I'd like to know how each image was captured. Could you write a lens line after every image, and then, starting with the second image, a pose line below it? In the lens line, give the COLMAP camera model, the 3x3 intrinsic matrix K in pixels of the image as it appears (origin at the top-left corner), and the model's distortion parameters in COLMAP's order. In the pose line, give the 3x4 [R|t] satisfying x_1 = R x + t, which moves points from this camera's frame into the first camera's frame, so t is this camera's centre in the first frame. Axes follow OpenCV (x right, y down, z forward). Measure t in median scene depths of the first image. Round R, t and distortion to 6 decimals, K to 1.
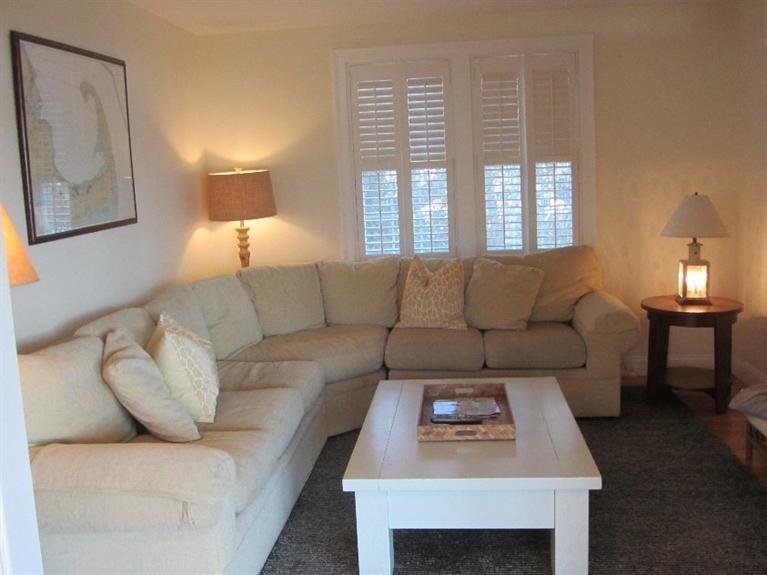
lens RADIAL K [[809.1, 0, 383.5], [0, 809.1, 287.5], [0, 0, 1]] dist [-0.017687, 0.004969]
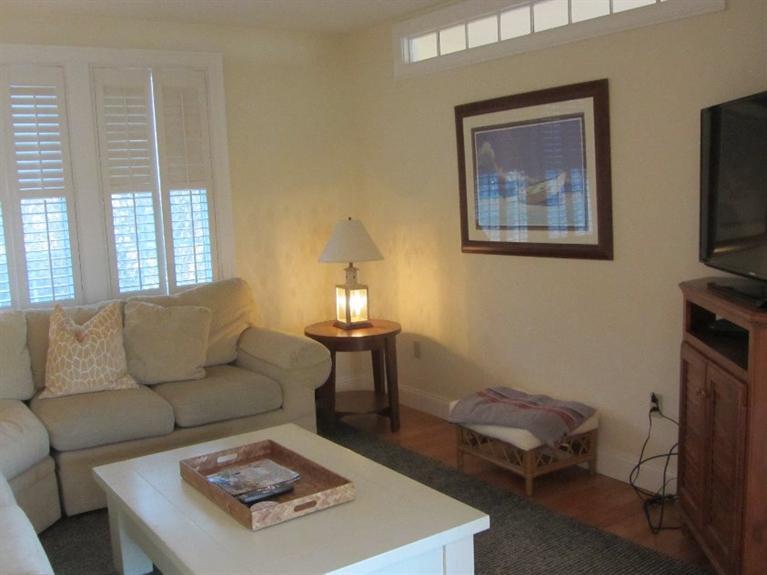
lens RADIAL K [[809.1, 0, 383.5], [0, 809.1, 287.5], [0, 0, 1]] dist [-0.017687, 0.004969]
pose [[0.784609, -0.074661, 0.615480, -0.200184], [0.103585, 0.994555, -0.011404, -0.014401], [-0.611277, 0.072703, 0.788070, 0.177362]]
